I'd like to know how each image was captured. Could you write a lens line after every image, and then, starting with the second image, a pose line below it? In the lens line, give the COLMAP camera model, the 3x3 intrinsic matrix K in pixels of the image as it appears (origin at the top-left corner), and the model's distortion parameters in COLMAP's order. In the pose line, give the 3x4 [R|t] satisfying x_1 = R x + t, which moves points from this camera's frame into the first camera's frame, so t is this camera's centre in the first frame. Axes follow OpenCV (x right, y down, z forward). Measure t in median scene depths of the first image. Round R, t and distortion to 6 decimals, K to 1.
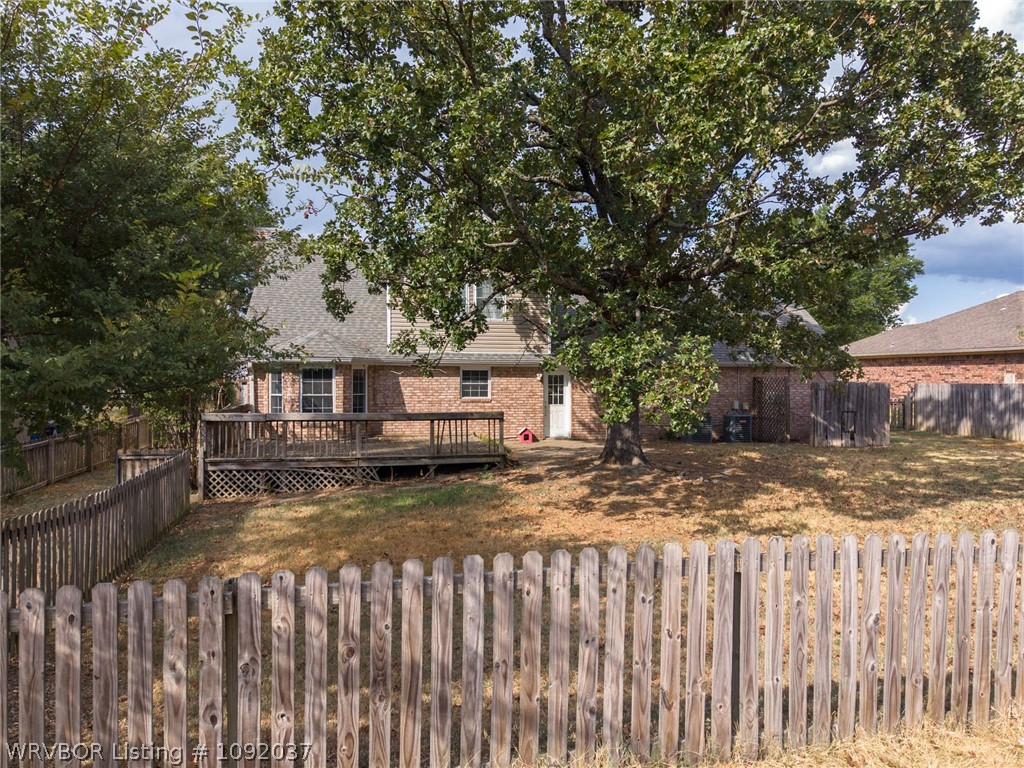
lens RADIAL K [[681.4, 0, 512.0], [0, 681.4, 384.0], [0, 0, 1]] dist [0.010709, -0.003611]
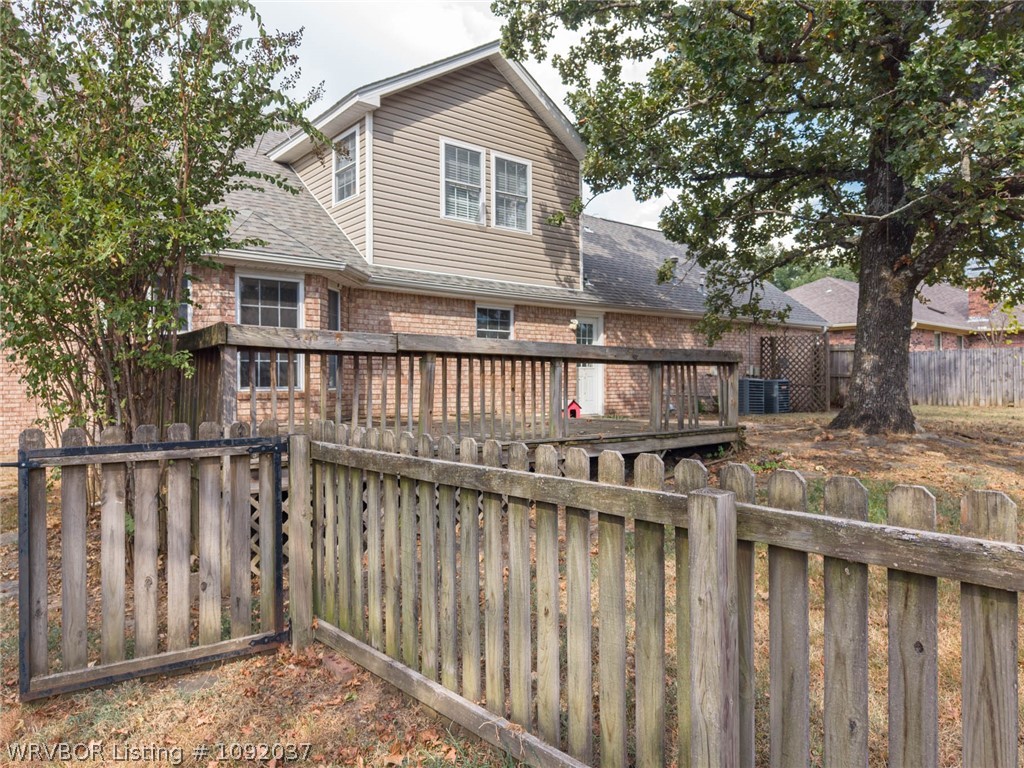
lens RADIAL K [[701.0, 0, 507.8], [0, 701.0, 387.0], [0, 0, 1]] dist [0.023045, -0.003026]
pose [[0.883091, -0.007831, 0.469137, -0.476638], [0.009480, 0.999954, -0.001153, 0.071855], [-0.469107, 0.005465, 0.883125, 0.606085]]
